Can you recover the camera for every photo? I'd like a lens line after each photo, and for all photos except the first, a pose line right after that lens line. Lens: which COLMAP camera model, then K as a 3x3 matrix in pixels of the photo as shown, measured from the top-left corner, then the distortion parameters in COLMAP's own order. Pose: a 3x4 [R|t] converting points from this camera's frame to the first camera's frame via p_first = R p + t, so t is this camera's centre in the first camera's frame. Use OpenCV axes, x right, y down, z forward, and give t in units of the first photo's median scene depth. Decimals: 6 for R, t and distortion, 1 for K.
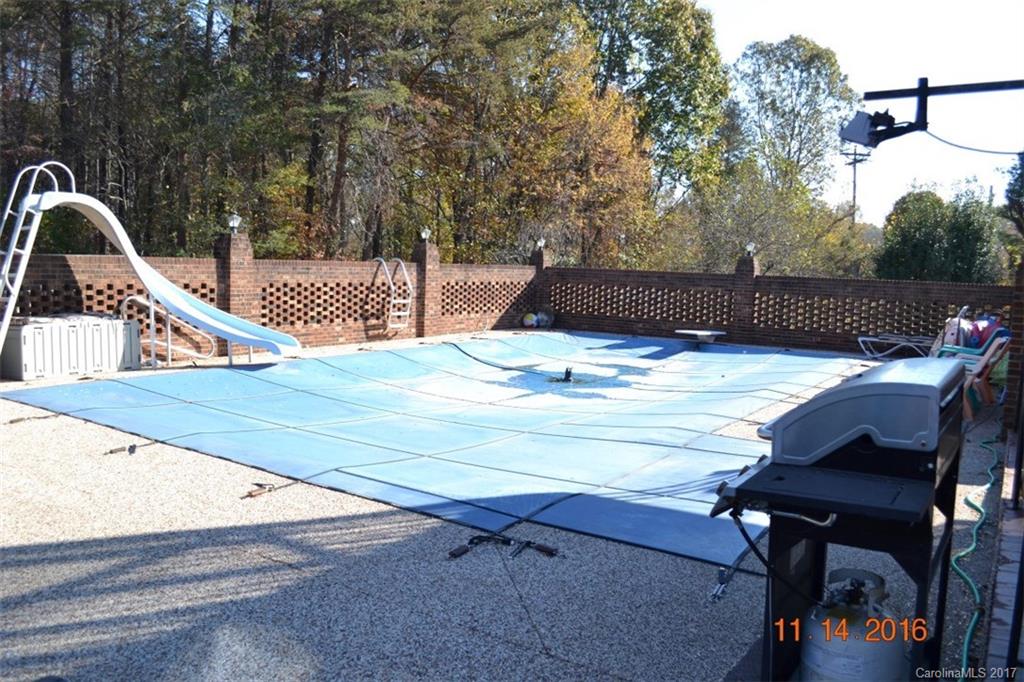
lens RADIAL K [[824.6, 0, 512.9], [0, 824.6, 343.6], [0, 0, 1]] dist [-0.084717, 0.008343]
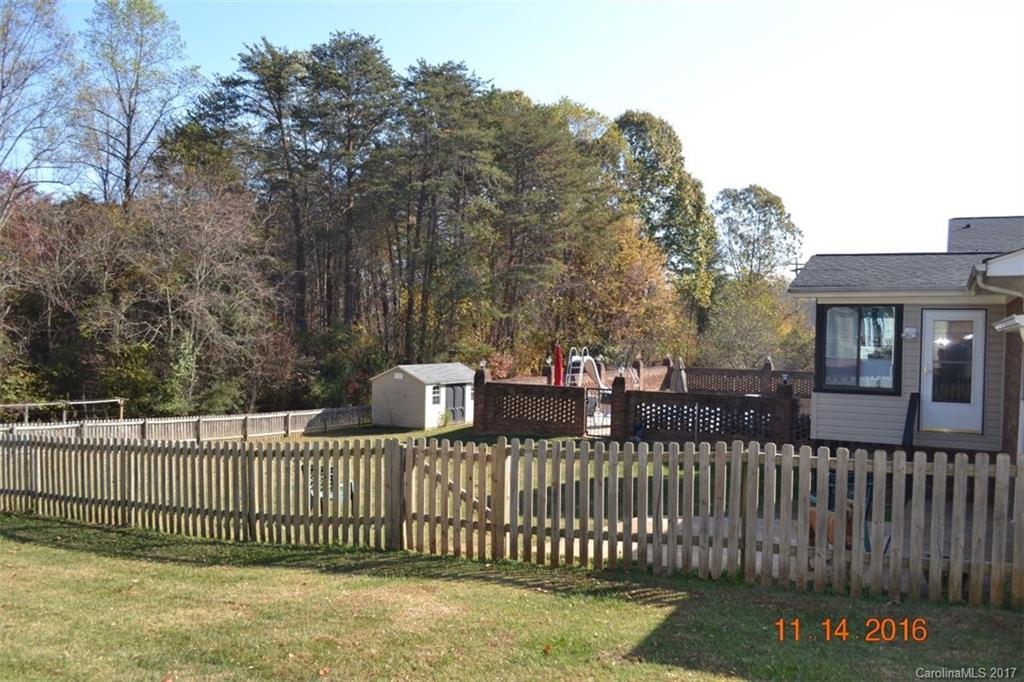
lens RADIAL K [[824.6, 0, 510.2], [0, 824.6, 341.3], [0, 0, 1]] dist [-0.084717, 0.008343]
pose [[0.997349, -0.016043, 0.070975, -0.188248], [0.022059, 0.996153, -0.084810, 0.004202], [-0.069342, 0.086151, 0.993866, -0.385511]]
